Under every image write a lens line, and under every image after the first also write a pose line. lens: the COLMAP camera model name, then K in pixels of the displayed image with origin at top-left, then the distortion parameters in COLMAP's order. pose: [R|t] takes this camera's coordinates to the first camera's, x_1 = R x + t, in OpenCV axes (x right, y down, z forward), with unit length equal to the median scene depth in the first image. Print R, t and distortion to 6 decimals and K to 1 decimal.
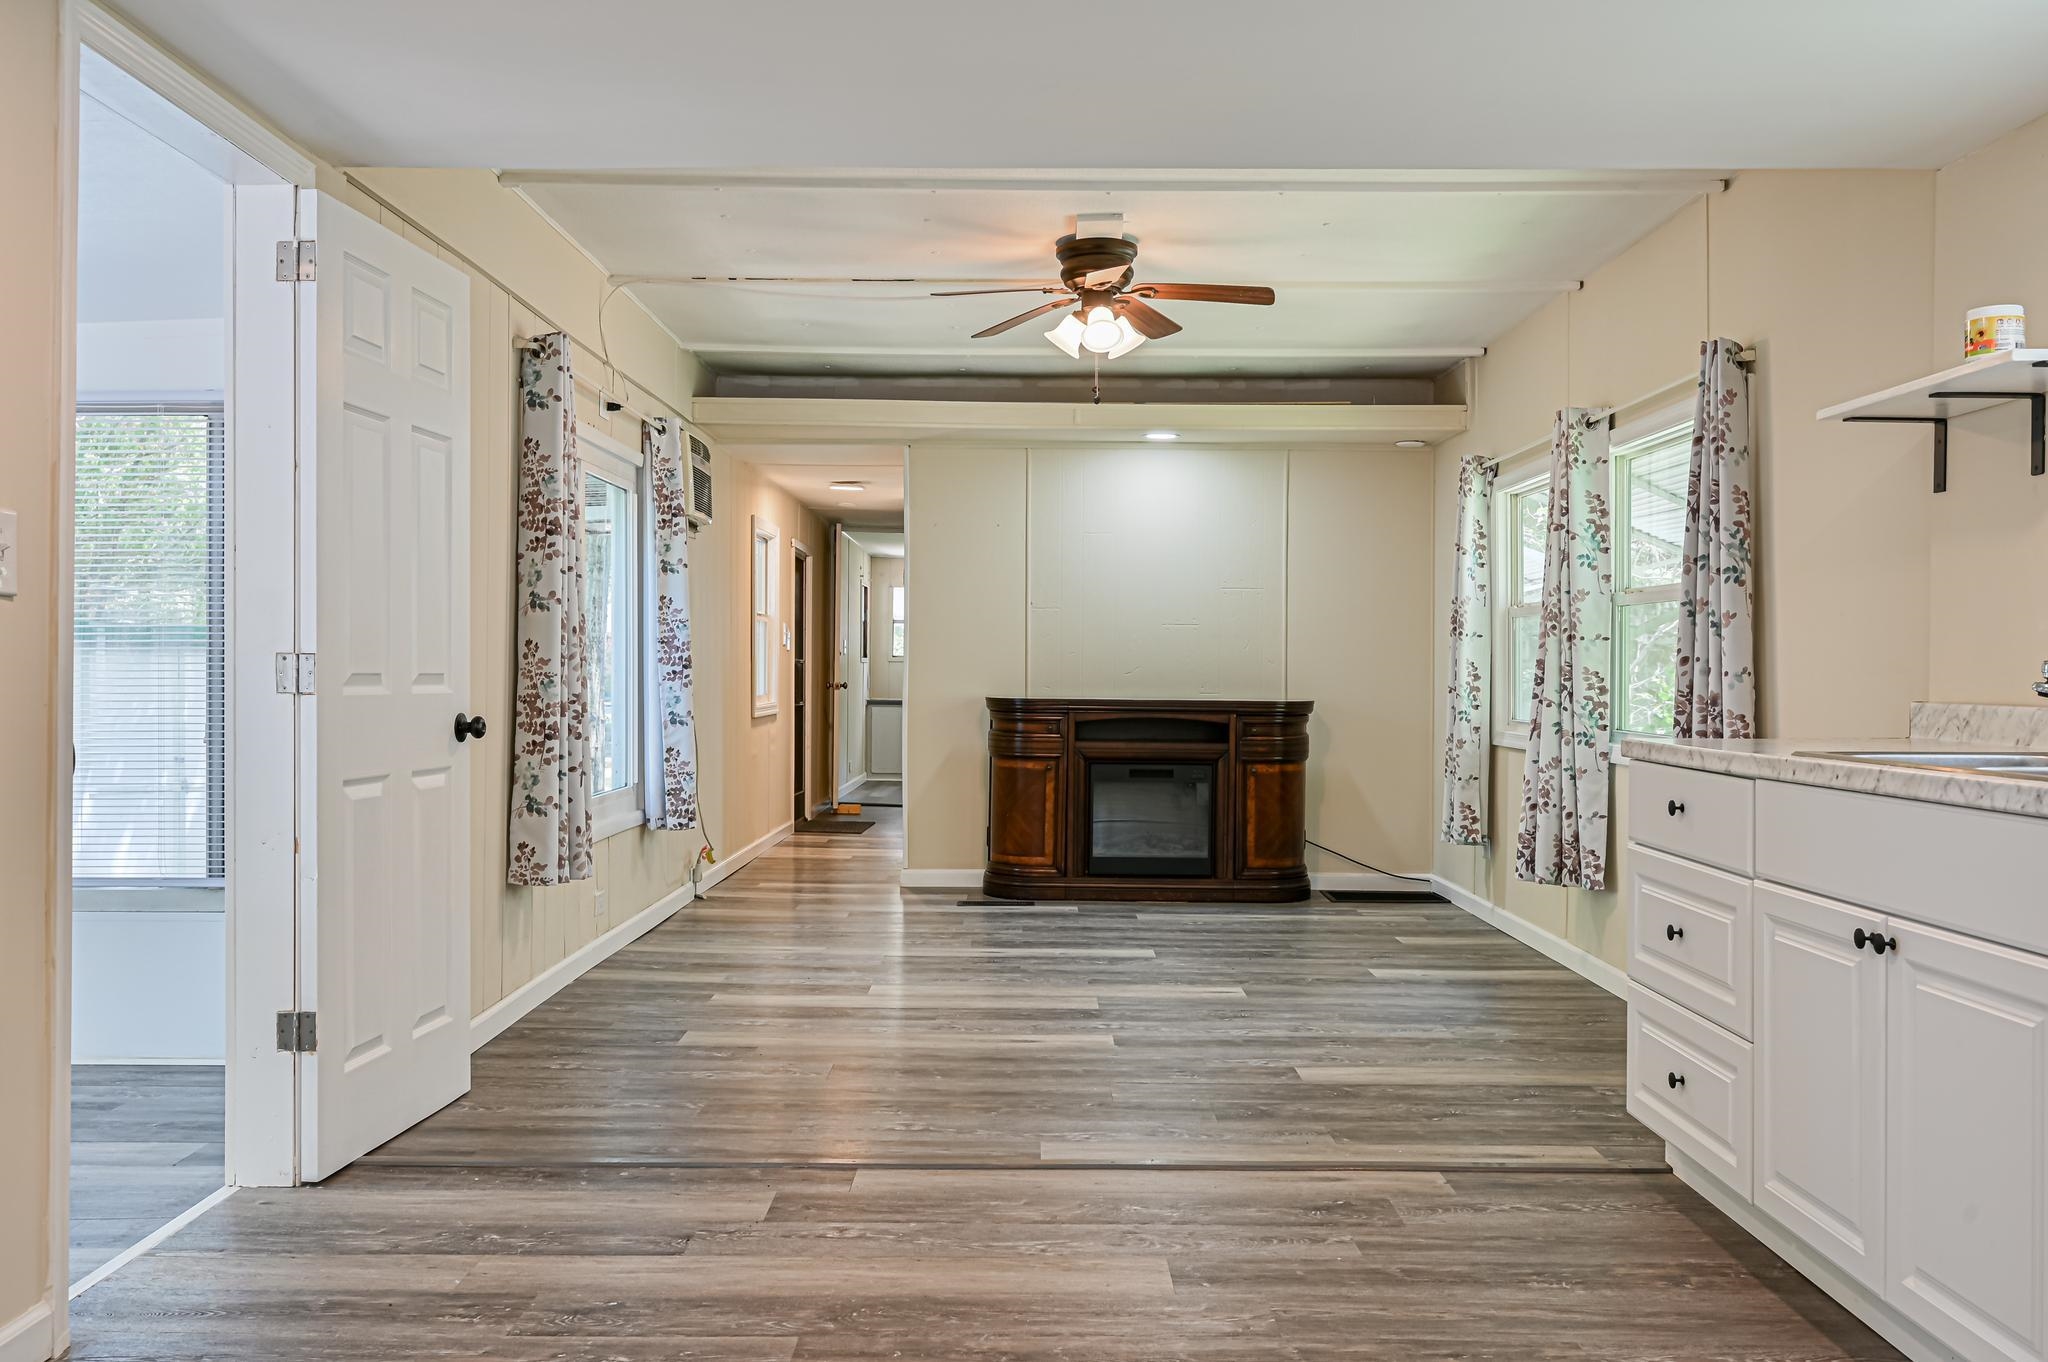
lens RADIAL K [[1171.8, 0, 1028.8], [0, 1171.8, 673.4], [0, 0, 1]] dist [-0.000730, -0.000019]
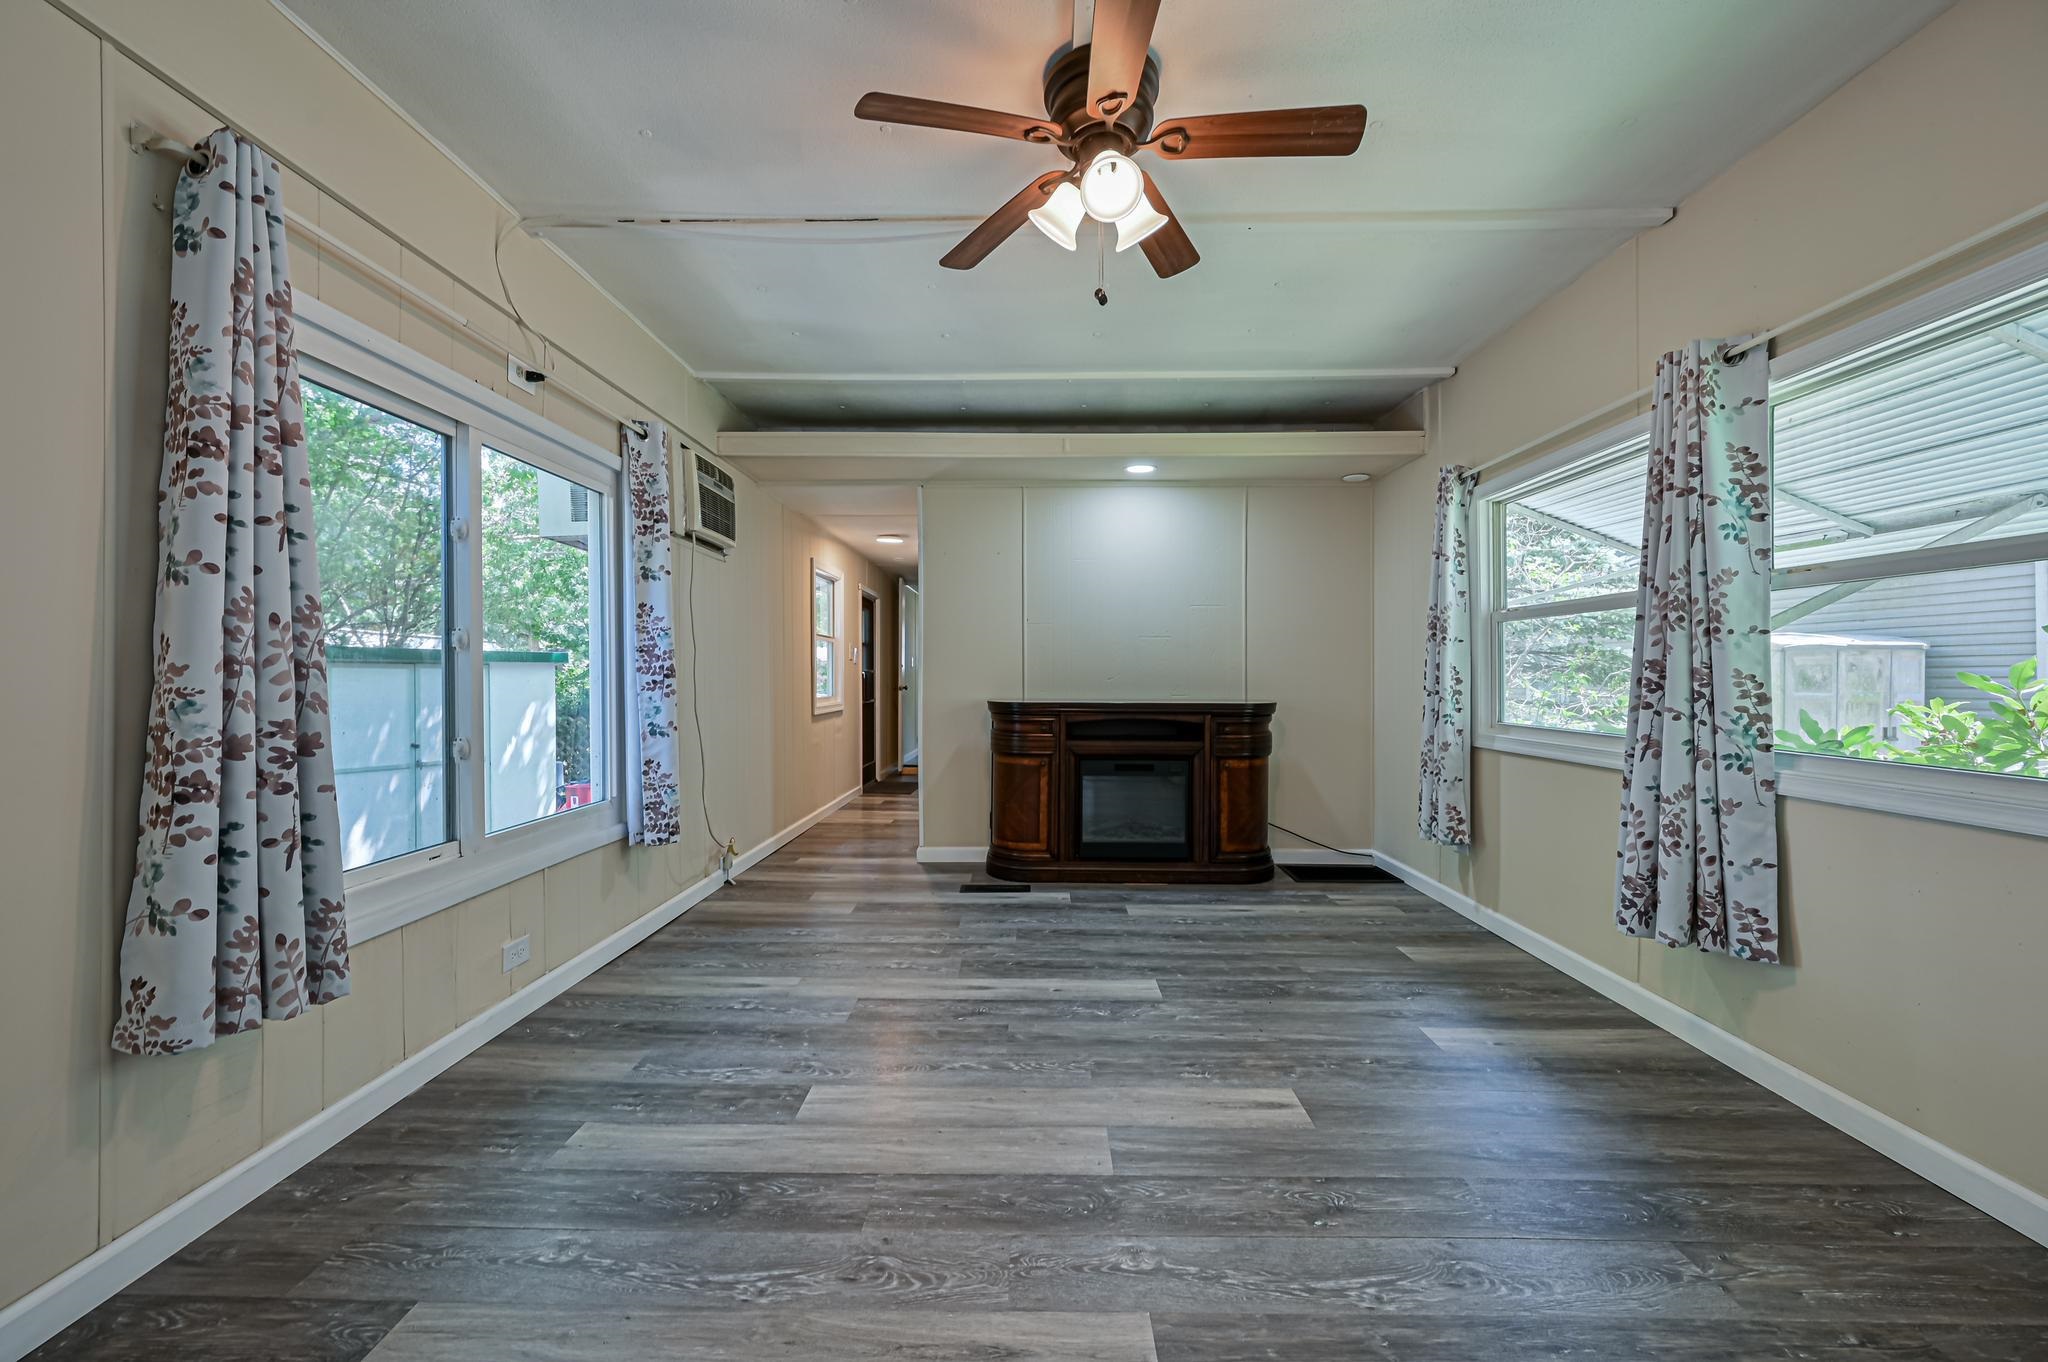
lens RADIAL K [[798.2, 0, 1003.3], [0, 798.2, 680.9], [0, 0, 1]] dist [-0.000407, -0.000024]
pose [[0.999407, -0.006633, -0.033777, 0.008465], [0.006712, 0.999975, 0.002223, -0.001446], [0.033762, -0.002448, 0.999427, 0.345854]]
